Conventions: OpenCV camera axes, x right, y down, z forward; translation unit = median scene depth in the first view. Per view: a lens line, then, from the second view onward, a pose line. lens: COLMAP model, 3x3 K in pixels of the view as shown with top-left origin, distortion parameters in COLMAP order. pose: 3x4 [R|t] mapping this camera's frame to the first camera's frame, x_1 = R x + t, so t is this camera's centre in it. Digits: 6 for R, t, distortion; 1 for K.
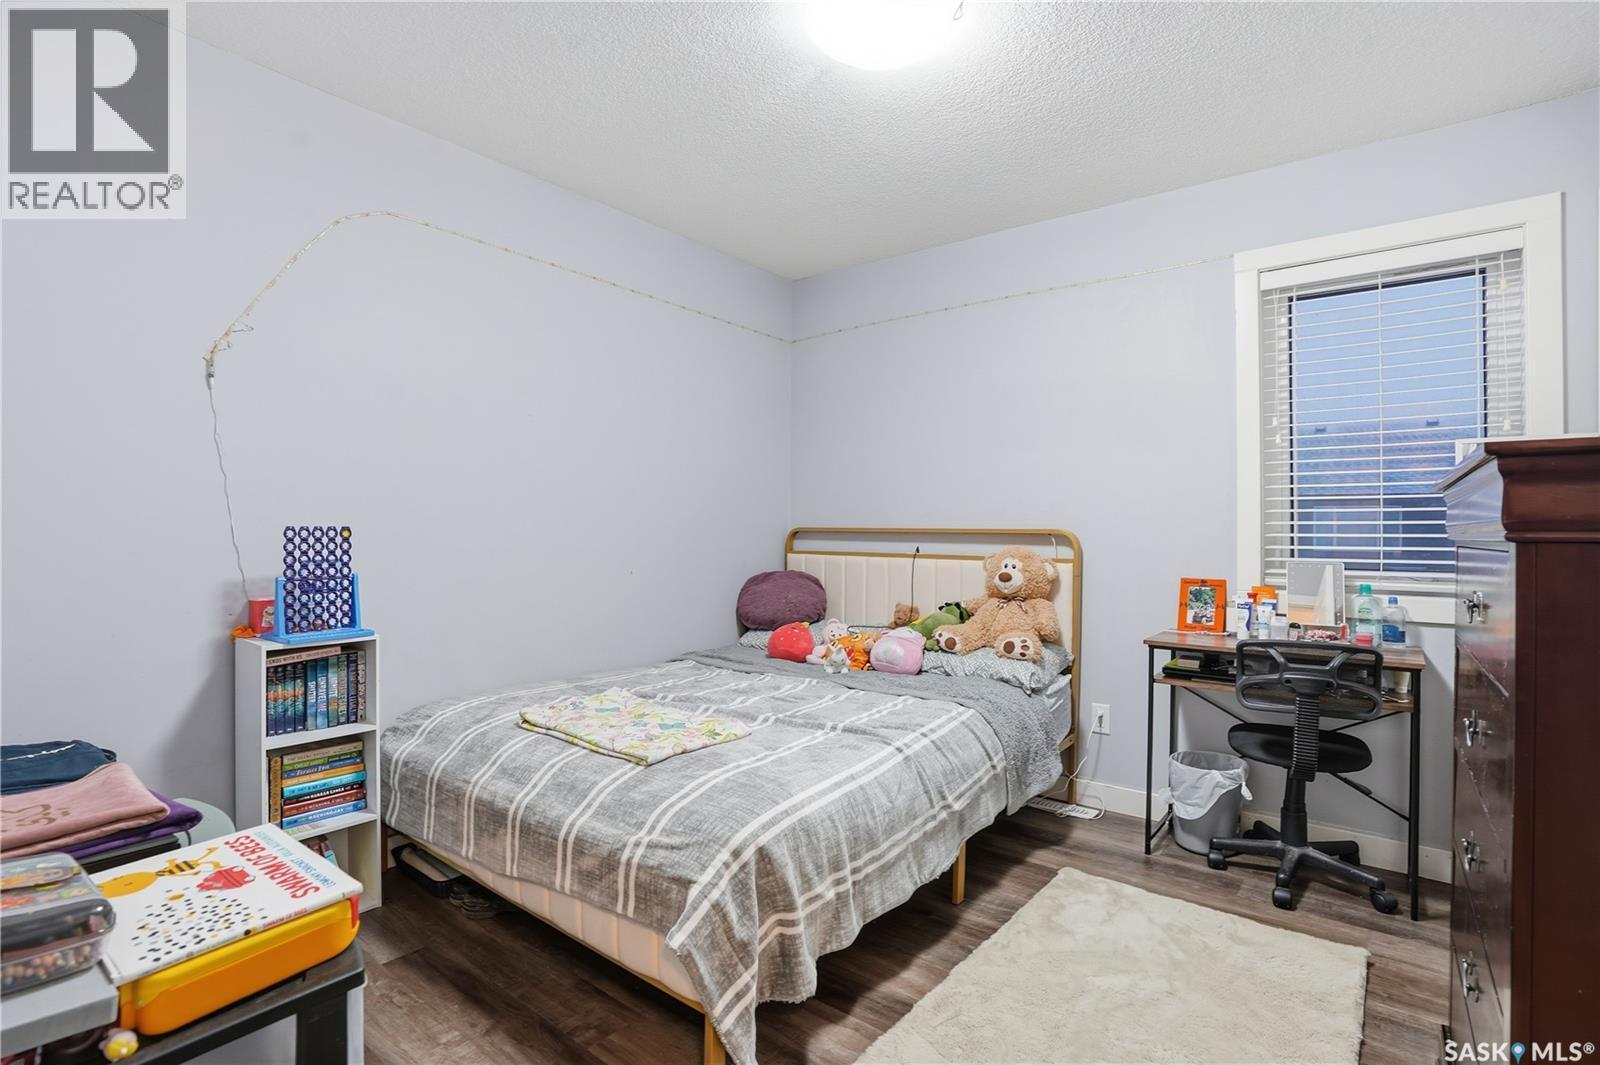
lens RADIAL K [[758.7, 0, 798.8], [0, 758.7, 513.6], [0, 0, 1]] dist [-0.069067, 0.029500]
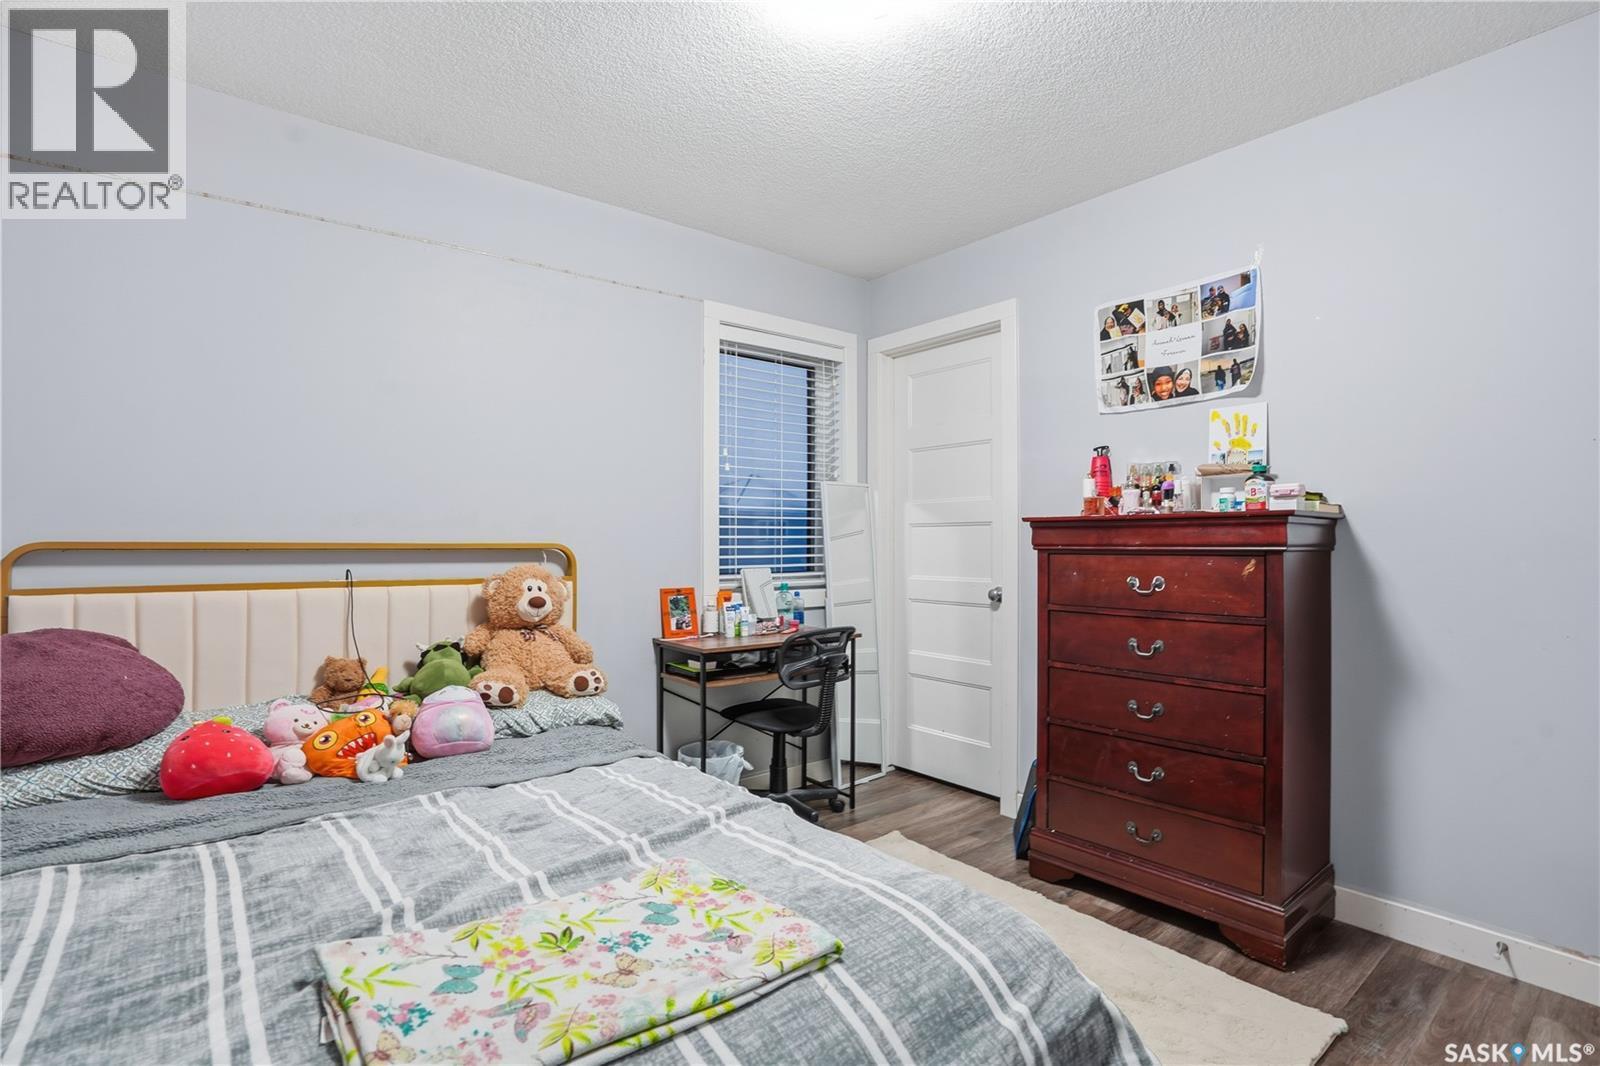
lens RADIAL K [[758.7, 0, 798.8], [0, 758.7, 514.1], [0, 0, 1]] dist [-0.069067, 0.029500]
pose [[0.237188, 0.030597, 0.970982, -0.491463], [-0.014462, 0.999504, -0.027963, 0.008210], [-0.971356, -0.007410, 0.237513, 0.572877]]
